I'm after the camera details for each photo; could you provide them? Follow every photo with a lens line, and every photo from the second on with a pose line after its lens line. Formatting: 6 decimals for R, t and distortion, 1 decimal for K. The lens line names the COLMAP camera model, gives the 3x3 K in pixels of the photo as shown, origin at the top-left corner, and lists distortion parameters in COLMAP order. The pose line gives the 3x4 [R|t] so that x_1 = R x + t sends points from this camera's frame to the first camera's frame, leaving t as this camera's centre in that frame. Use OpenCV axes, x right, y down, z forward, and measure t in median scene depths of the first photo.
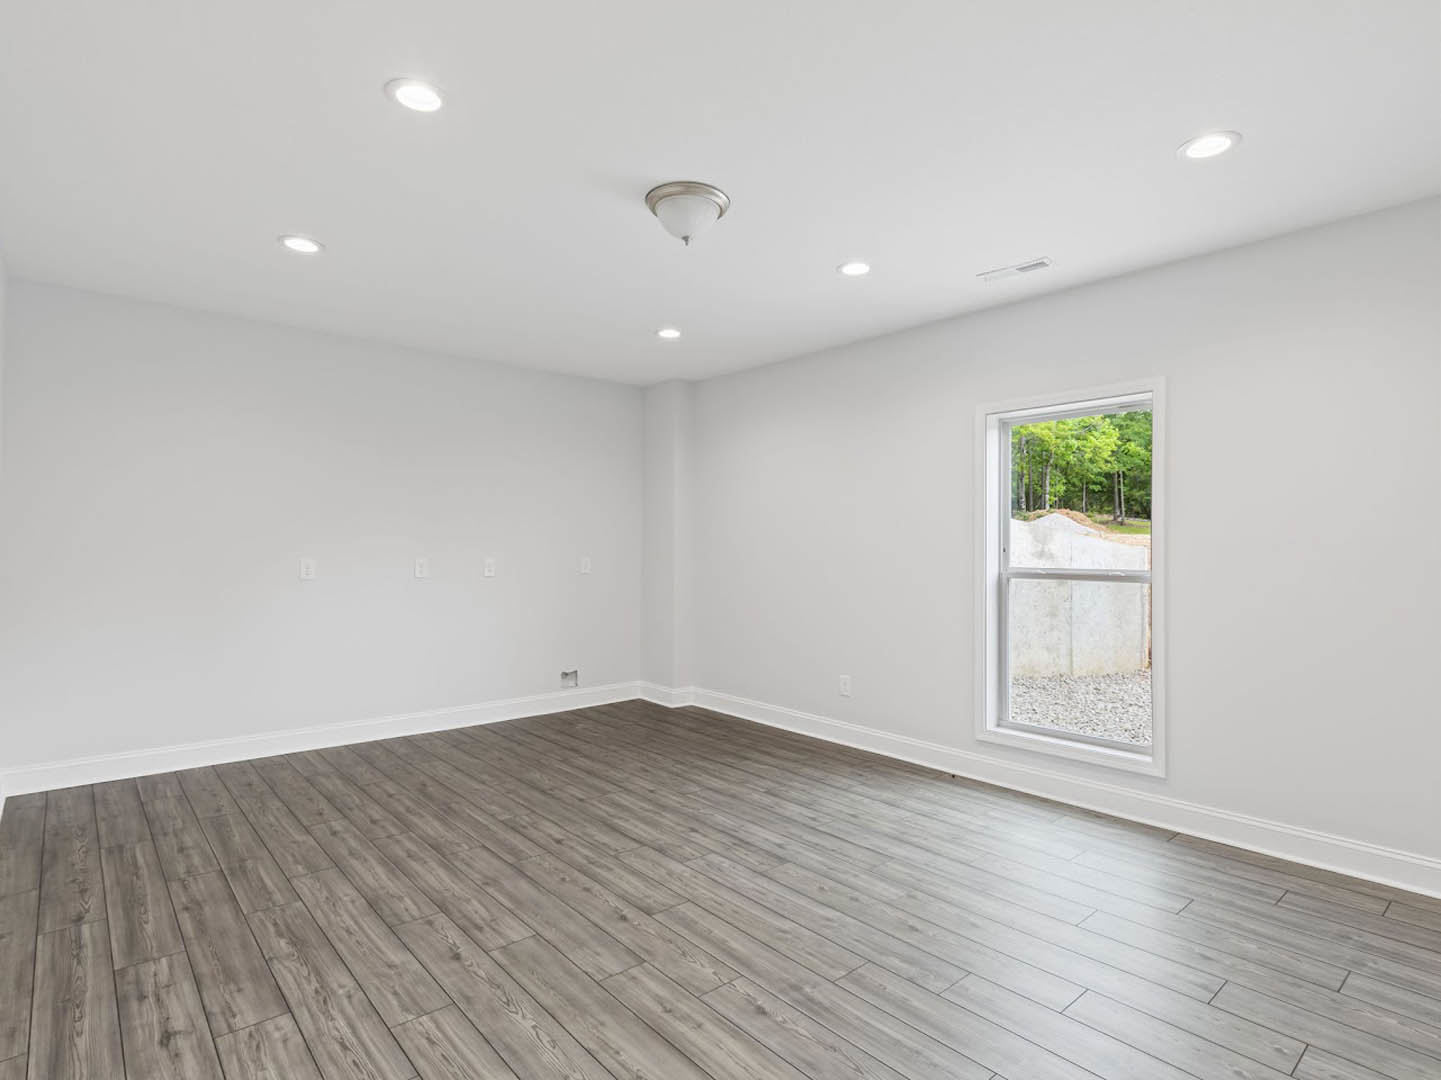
lens RADIAL K [[736.5, 0, 698.3], [0, 736.5, 537.3], [0, 0, 1]] dist [-0.002367, 0.001410]
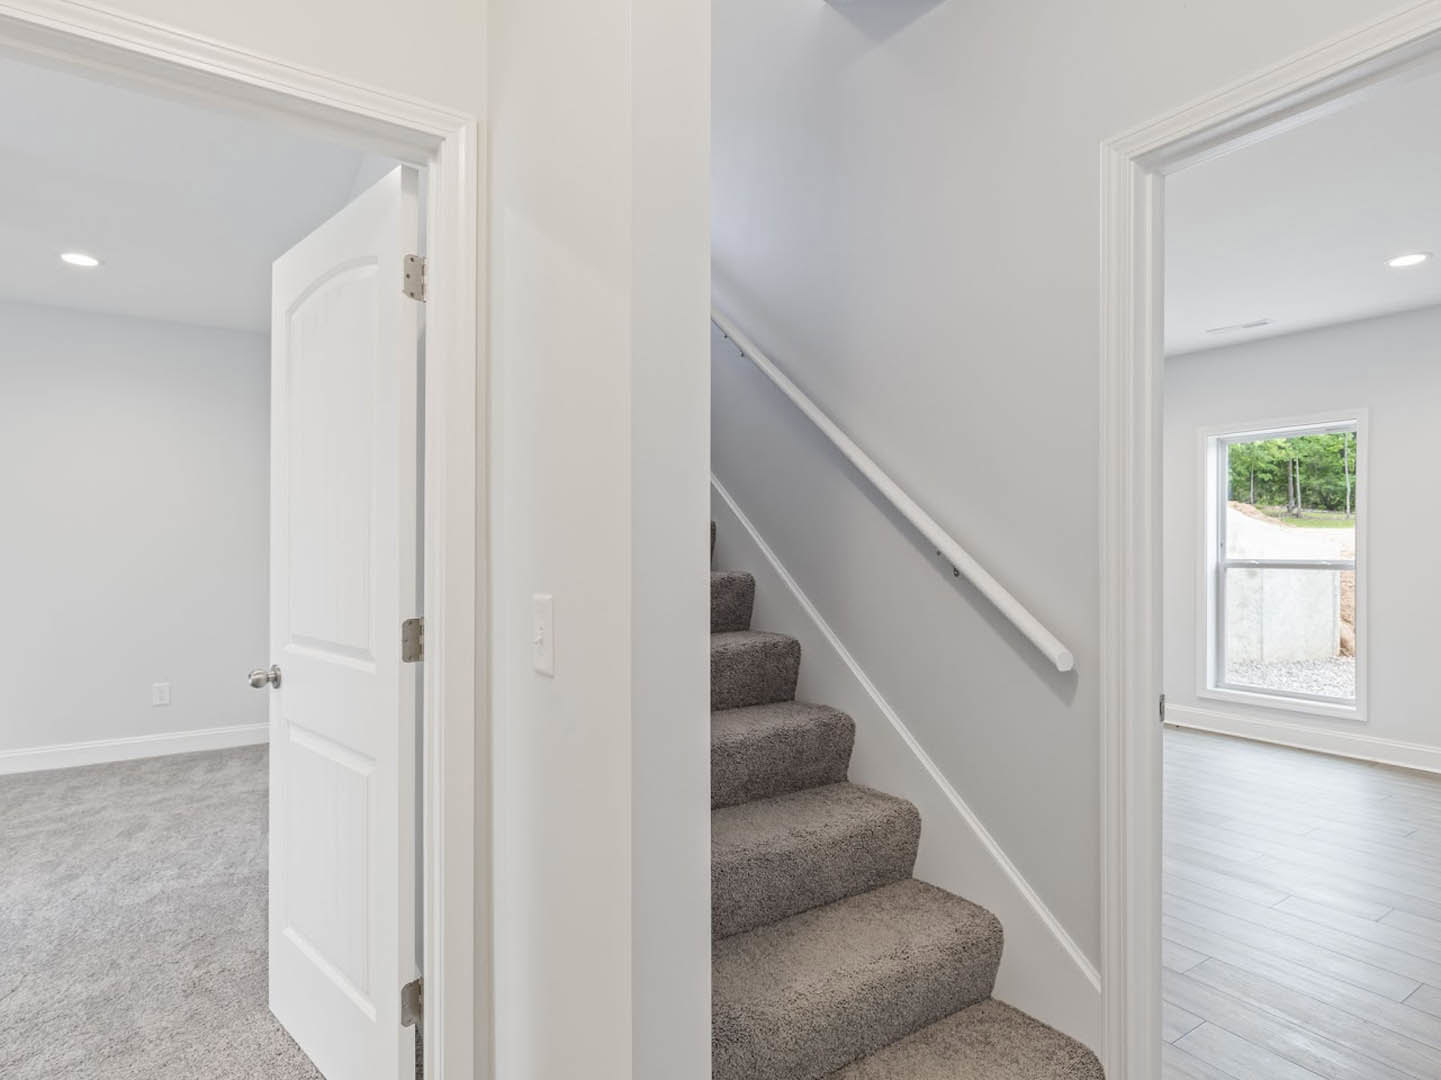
lens RADIAL K [[745.1, 0, 729.7], [0, 745.1, 546.5], [0, 0, 1]] dist [-0.004645, 0.000233]
pose [[0.991563, -0.004983, -0.129528, -0.338336], [0.007056, 0.999854, 0.015549, -0.007035], [0.129432, -0.016332, 0.991454, -0.480222]]
